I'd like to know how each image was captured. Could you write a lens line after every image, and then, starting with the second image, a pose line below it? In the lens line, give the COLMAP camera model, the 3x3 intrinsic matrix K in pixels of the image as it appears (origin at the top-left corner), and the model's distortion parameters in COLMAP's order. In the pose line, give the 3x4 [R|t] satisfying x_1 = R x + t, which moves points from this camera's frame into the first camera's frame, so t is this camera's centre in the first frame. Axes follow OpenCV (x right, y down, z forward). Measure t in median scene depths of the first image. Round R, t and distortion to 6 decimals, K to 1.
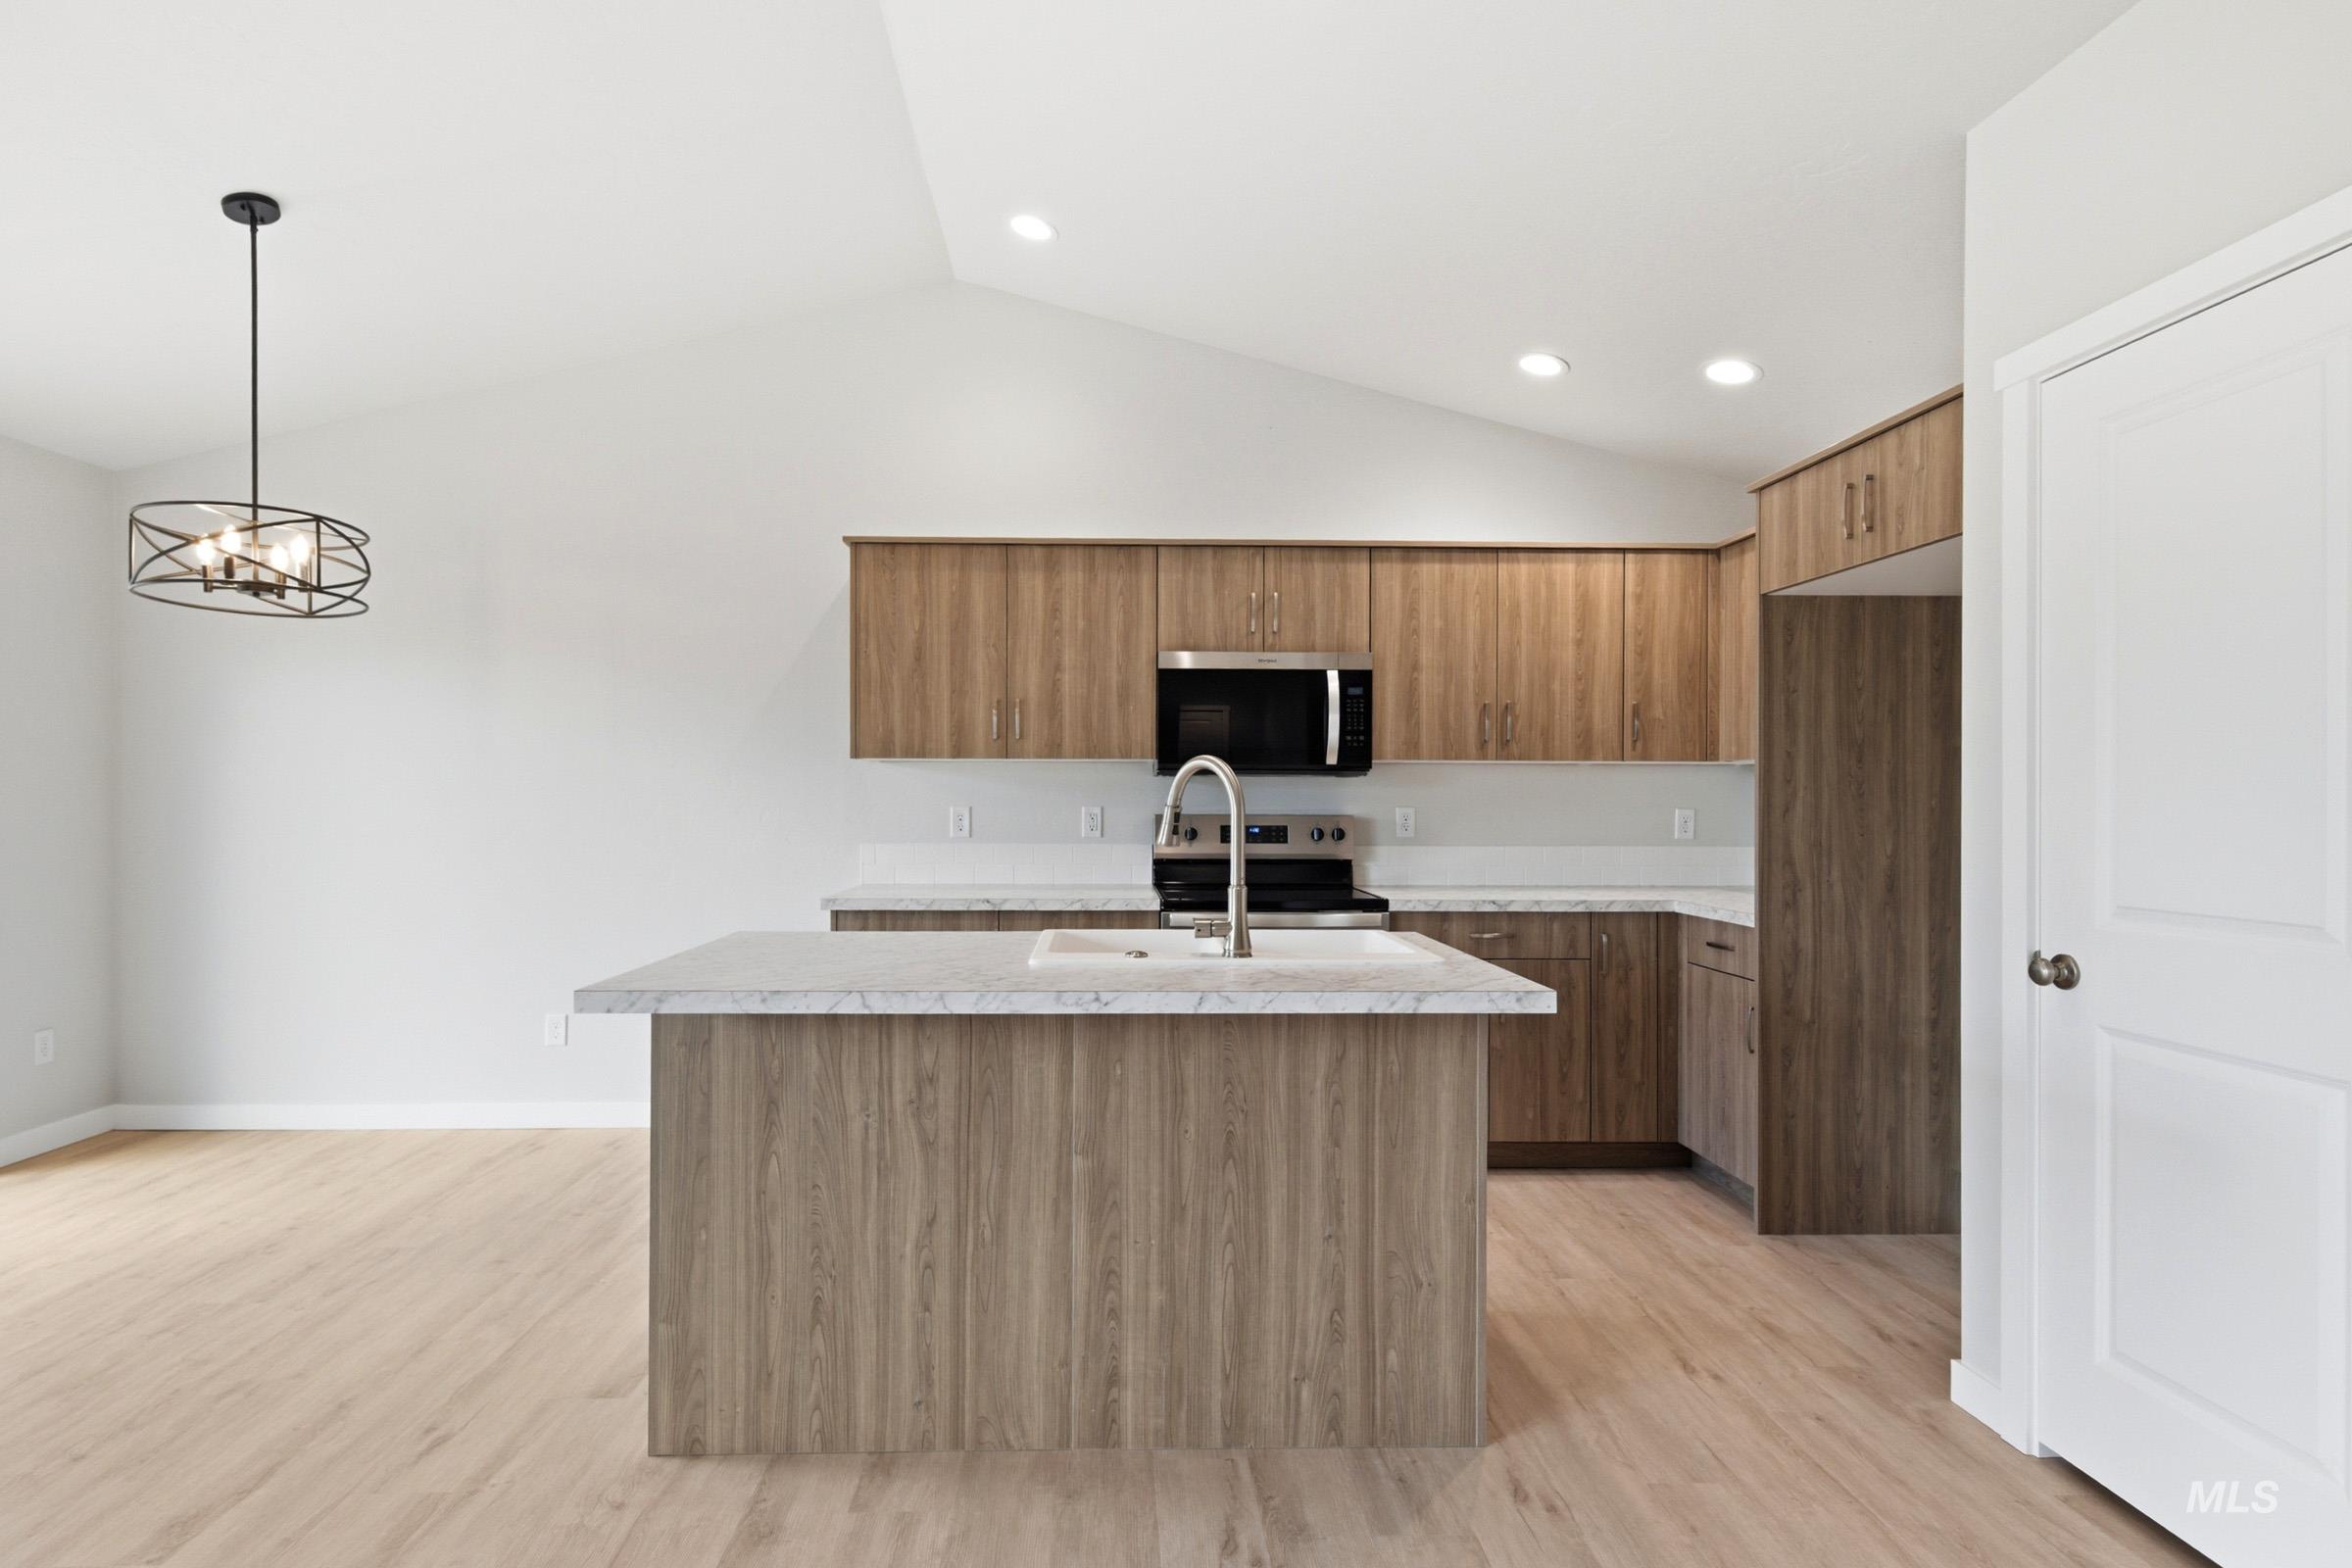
lens RADIAL K [[1193.5, 0, 1133.2], [0, 1193.5, 800.0], [0, 0, 1]] dist [0.010092, -0.000763]
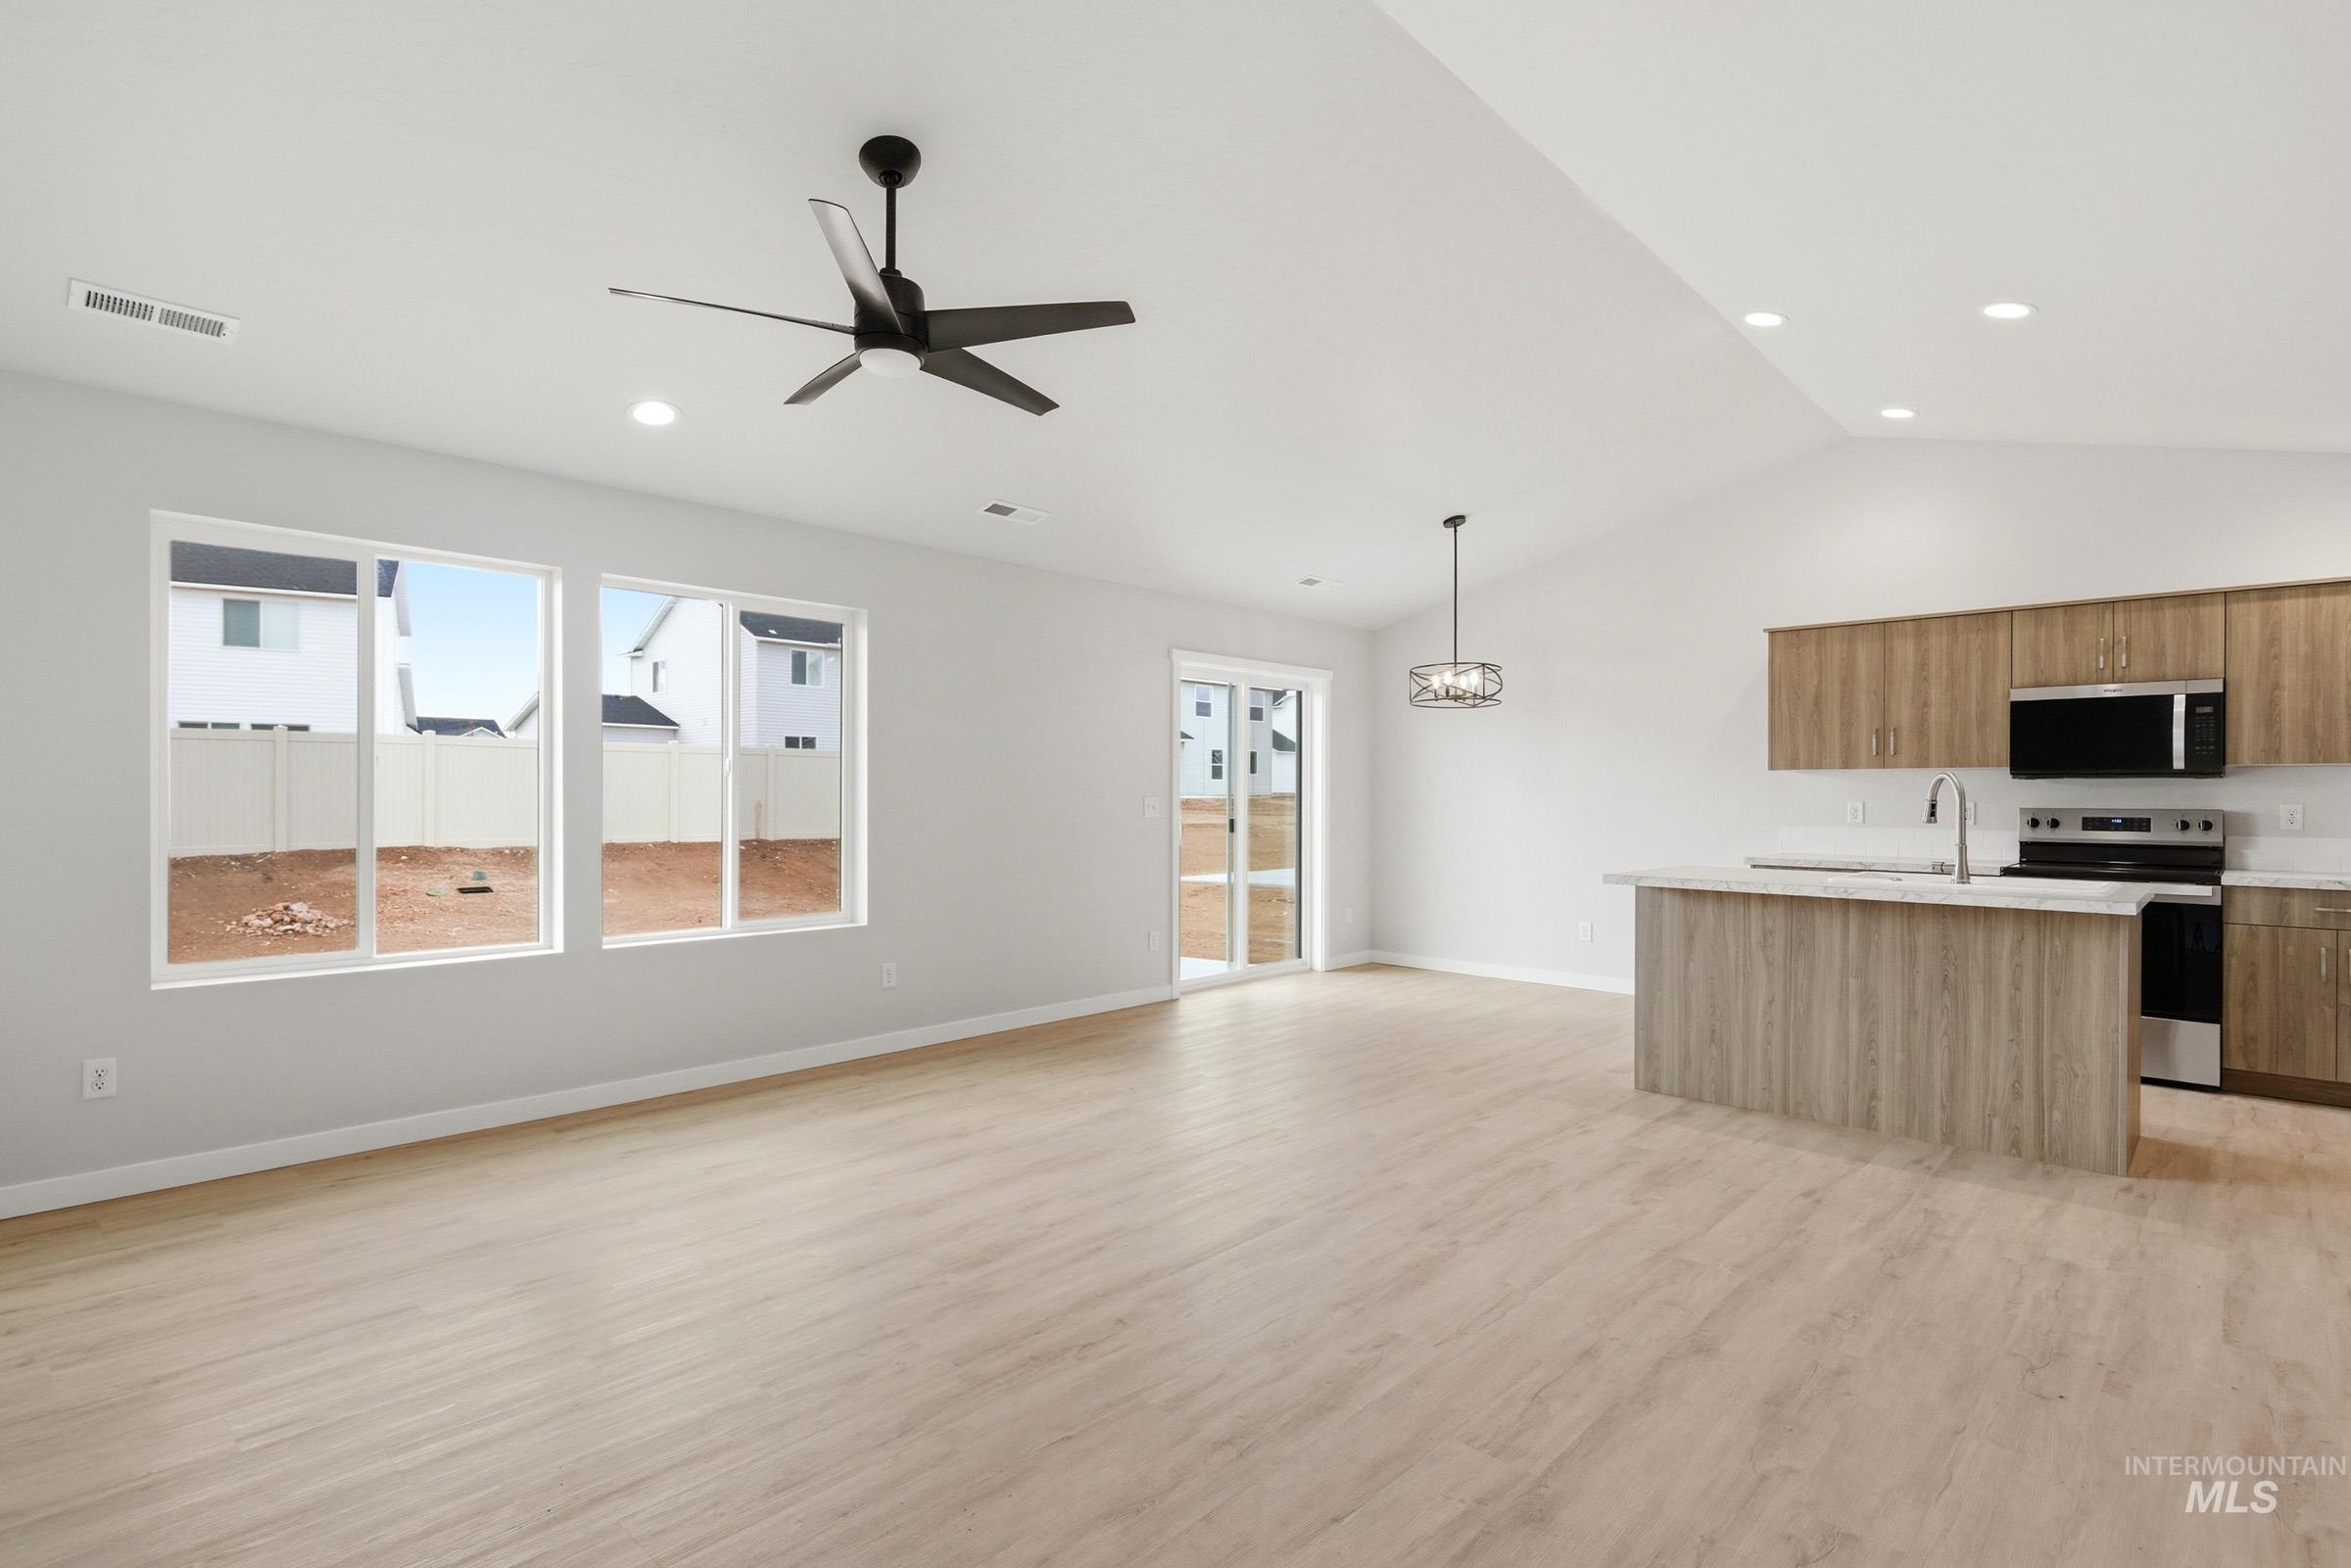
lens RADIAL K [[1141.8, 0, 1175.6], [0, 1141.8, 801.0], [0, 0, 1]] dist [0.014222, -0.007265]
pose [[0.712242, 0.003465, -0.701926, 0.276880], [-0.001478, 0.999993, 0.003437, 0.001504], [0.701933, -0.001411, 0.712242, -0.642172]]
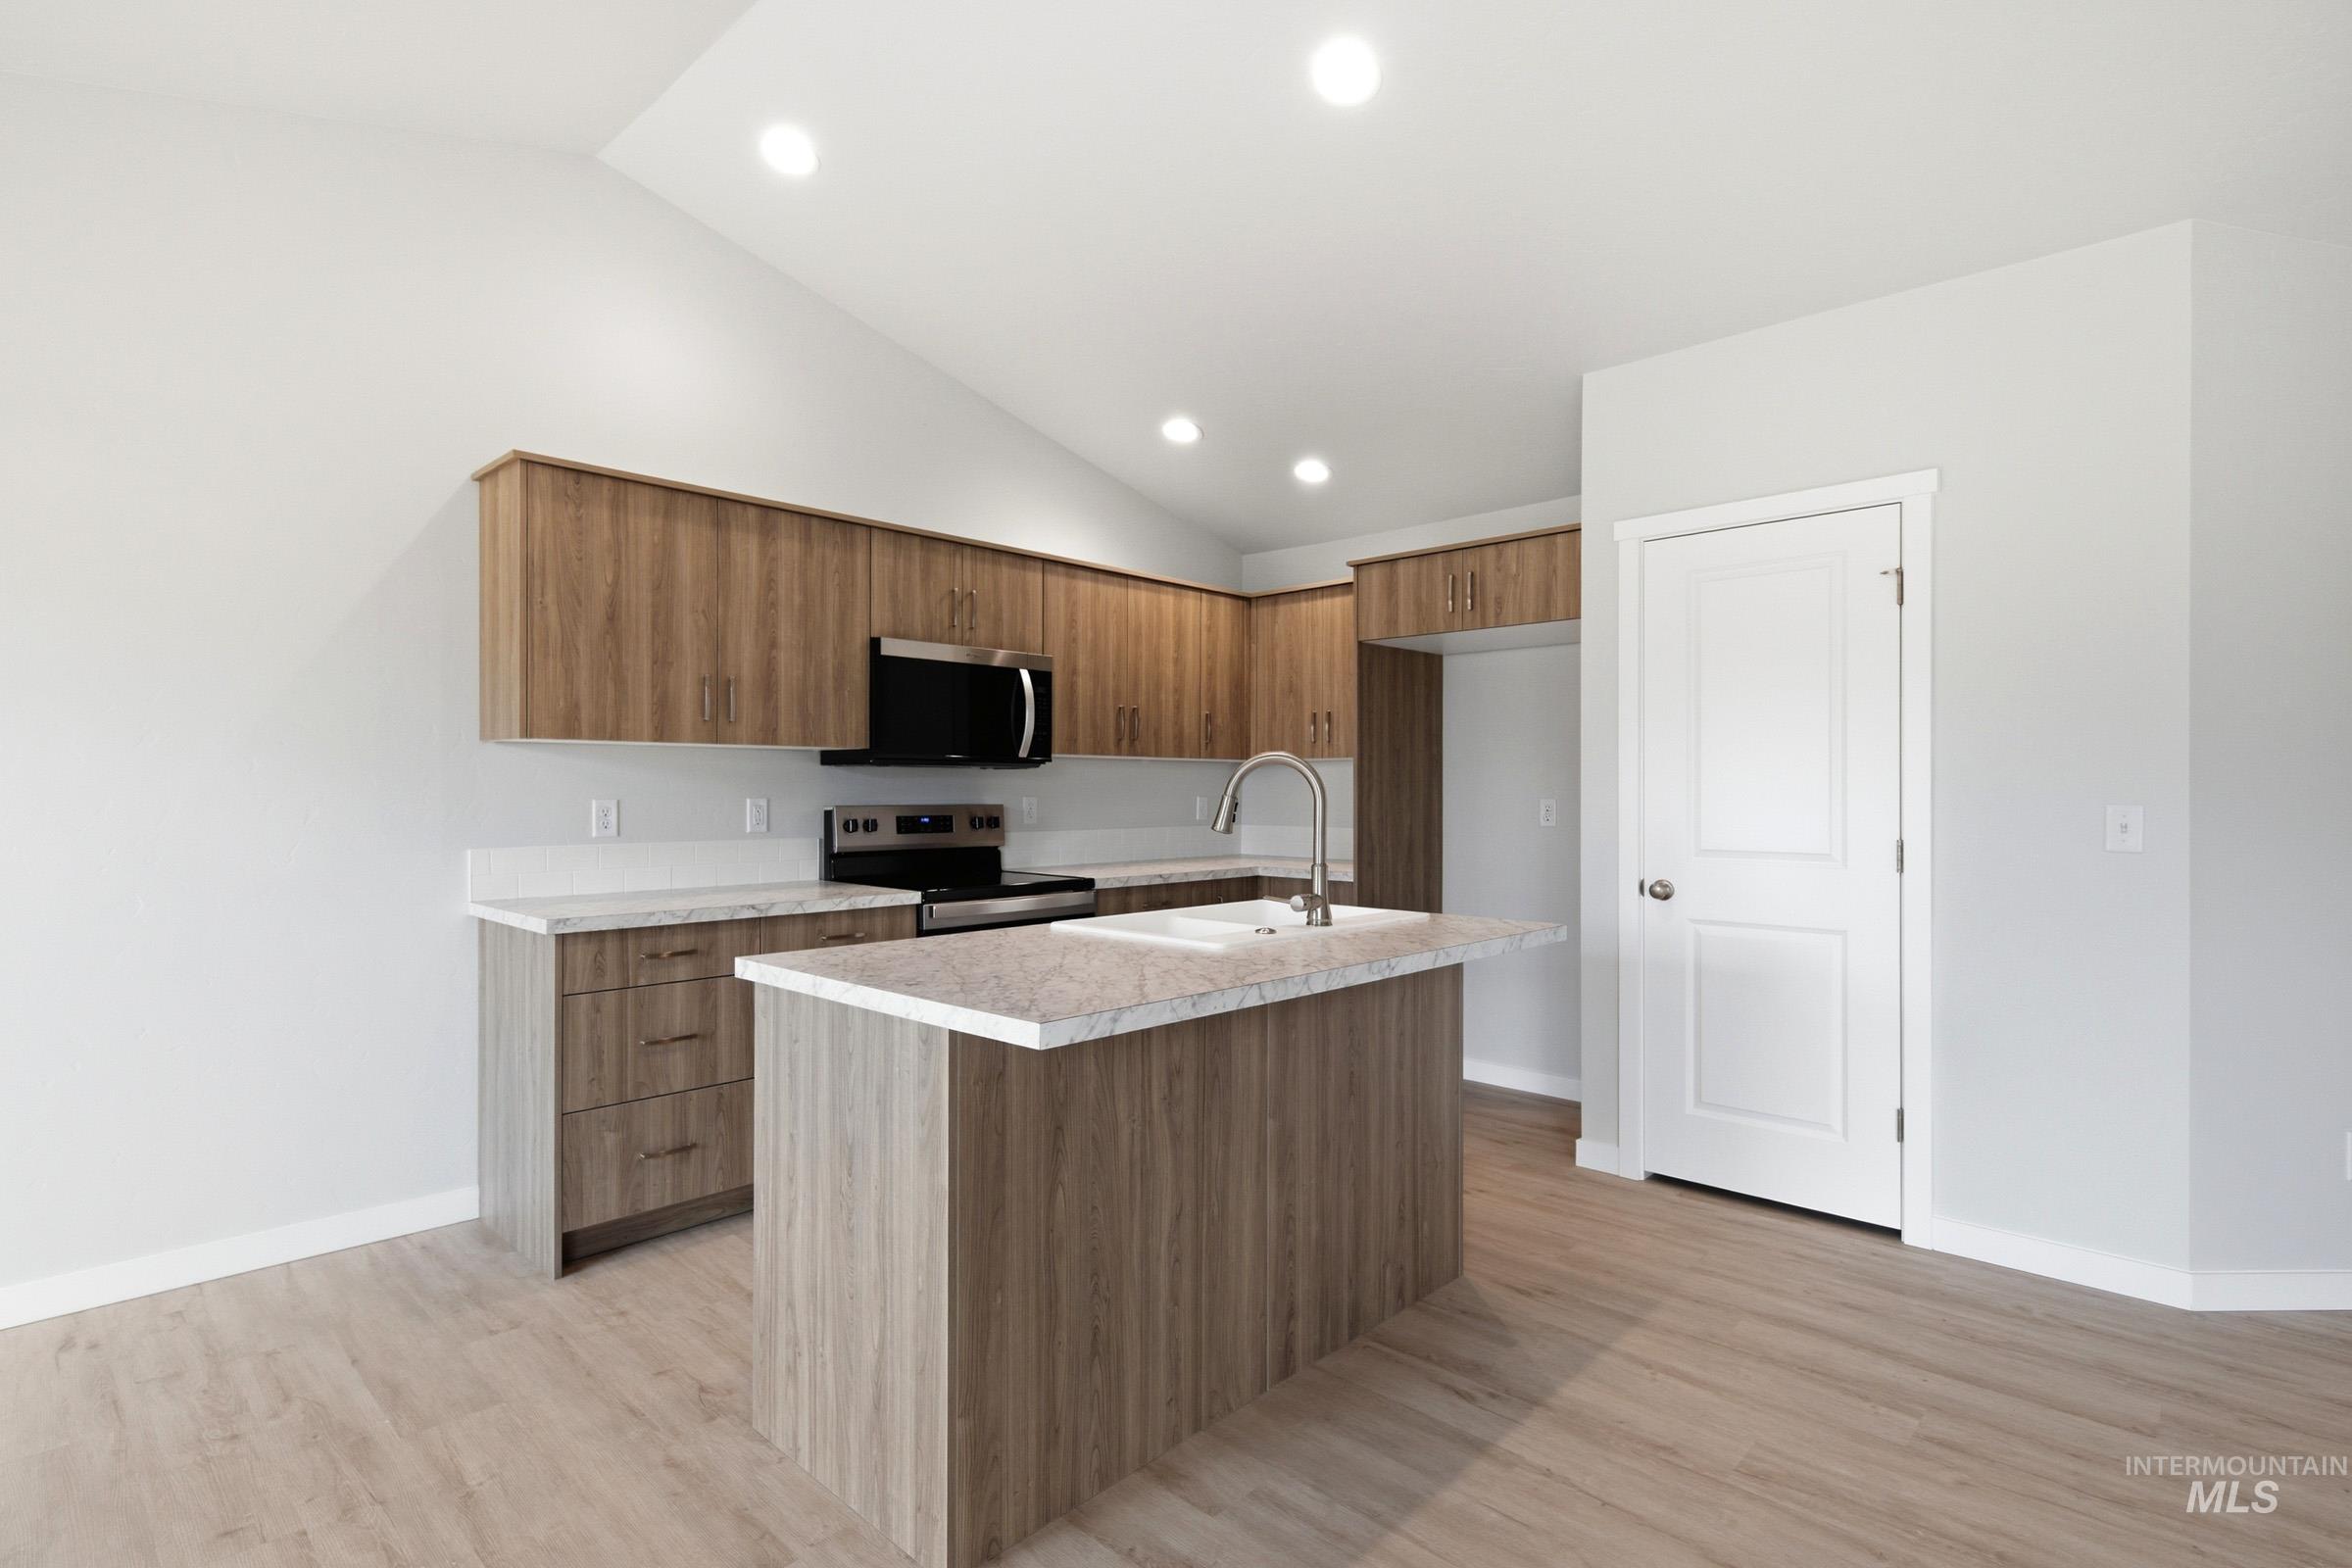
lens RADIAL K [[1142.2, 0, 1168.5], [0, 1142.2, 789.5], [0, 0, 1]] dist [0.005593, 0.000153]
pose [[0.711182, -0.001860, 0.703006, -0.484318], [0.001779, 0.999998, 0.000846, -0.001532], [-0.703006, 0.000649, 0.711184, 0.187834]]
